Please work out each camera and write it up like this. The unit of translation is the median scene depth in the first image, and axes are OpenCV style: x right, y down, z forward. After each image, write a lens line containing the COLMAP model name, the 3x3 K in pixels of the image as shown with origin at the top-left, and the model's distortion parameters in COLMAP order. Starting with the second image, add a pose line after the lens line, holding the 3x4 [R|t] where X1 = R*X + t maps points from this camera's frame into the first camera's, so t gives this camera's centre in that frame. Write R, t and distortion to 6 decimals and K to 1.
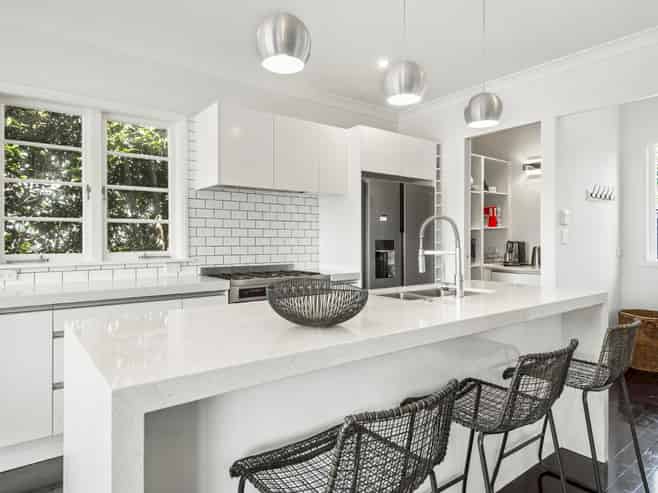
lens RADIAL K [[406.1, 0, 329.0], [0, 406.1, 246.5], [0, 0, 1]] dist [0.001521, 0.000302]
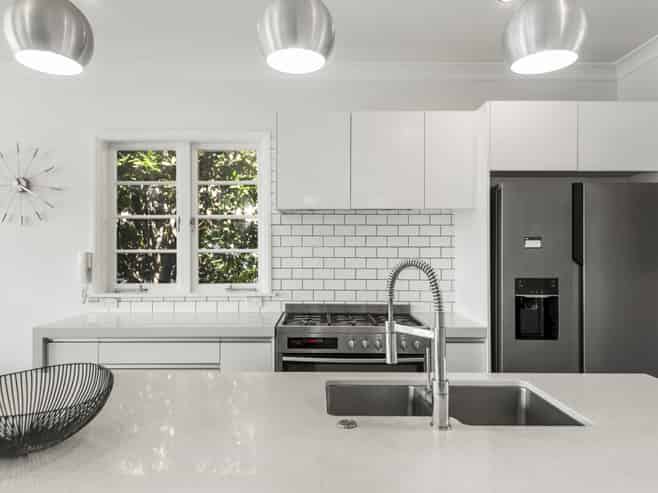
lens RADIAL K [[407.1, 0, 328.2], [0, 407.1, 257.2], [0, 0, 1]] dist [0.003191, 0.000177]
pose [[0.811142, 0.001974, -0.584845, 0.274699], [-0.016783, 0.999661, -0.019902, -0.032969], [0.584608, 0.025958, 0.810901, 0.353437]]
